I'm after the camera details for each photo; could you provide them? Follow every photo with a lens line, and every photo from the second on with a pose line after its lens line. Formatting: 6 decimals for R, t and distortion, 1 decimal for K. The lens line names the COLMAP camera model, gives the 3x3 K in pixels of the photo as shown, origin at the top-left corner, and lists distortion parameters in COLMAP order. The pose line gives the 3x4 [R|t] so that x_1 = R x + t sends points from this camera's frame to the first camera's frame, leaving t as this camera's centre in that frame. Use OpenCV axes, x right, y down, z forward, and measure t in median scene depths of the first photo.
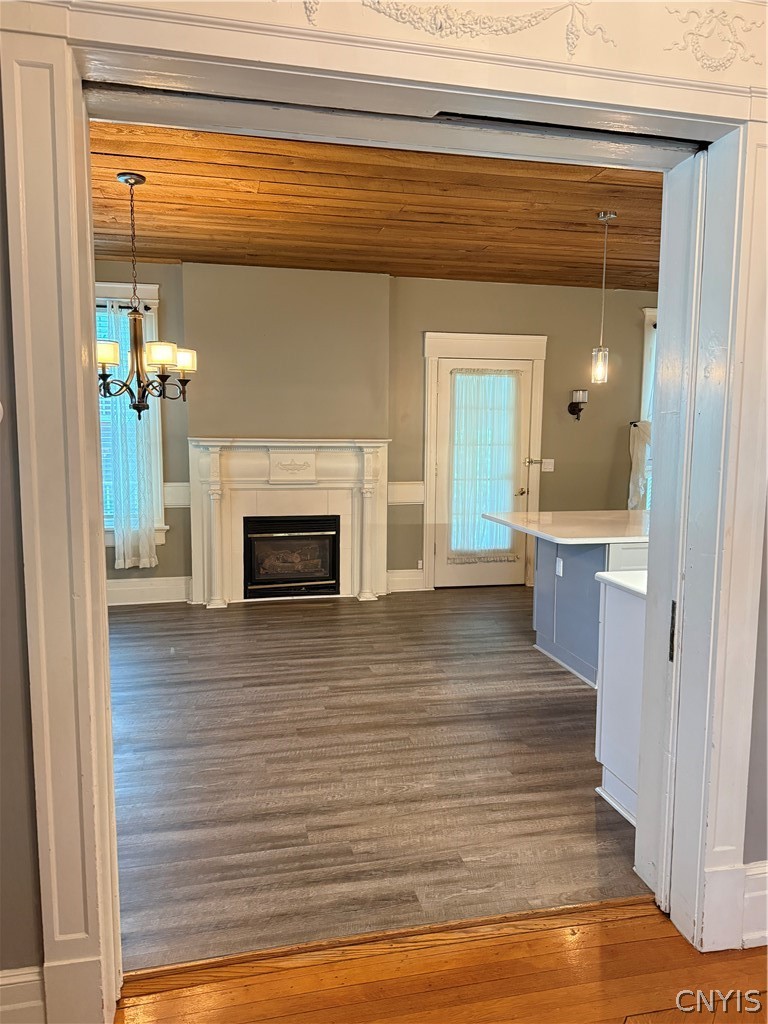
lens RADIAL K [[743.7, 0, 384.3], [0, 743.7, 512.9], [0, 0, 1]] dist [0.080917, -0.106965]
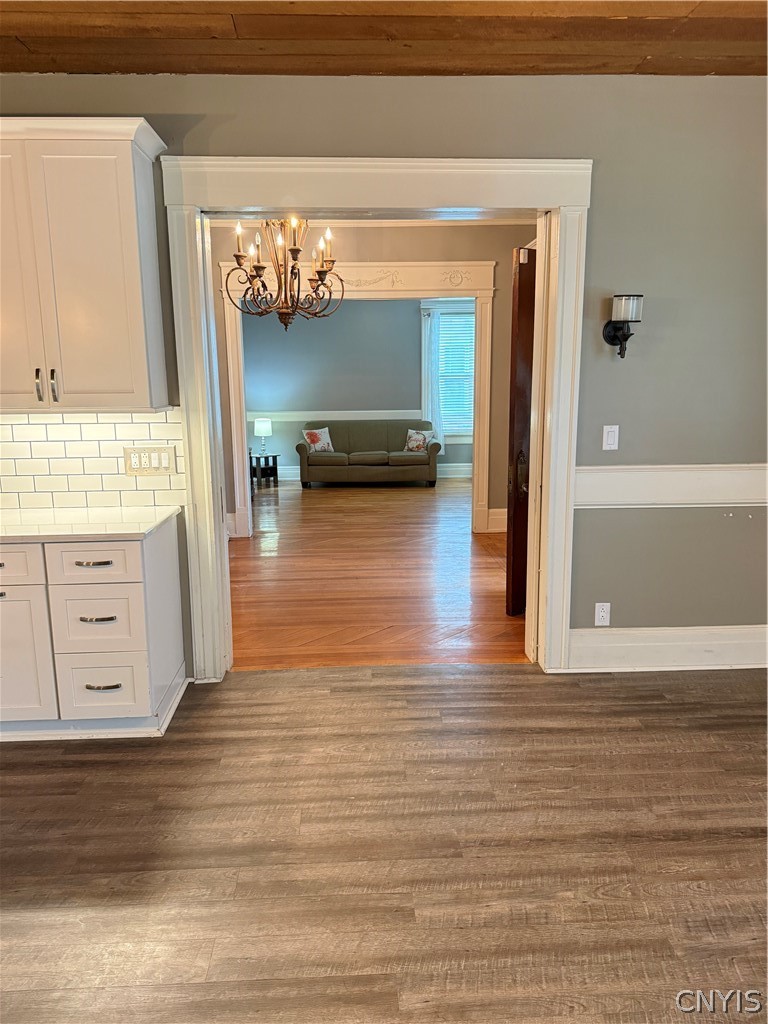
lens RADIAL K [[743.7, 0, 381.8], [0, 743.7, 516.3], [0, 0, 1]] dist [0.080917, -0.106965]
pose [[-0.986075, -0.028334, 0.163872, -0.161955], [0.020358, 0.957402, 0.288040, -0.193065], [-0.165052, 0.287365, -0.943493, 1.693366]]
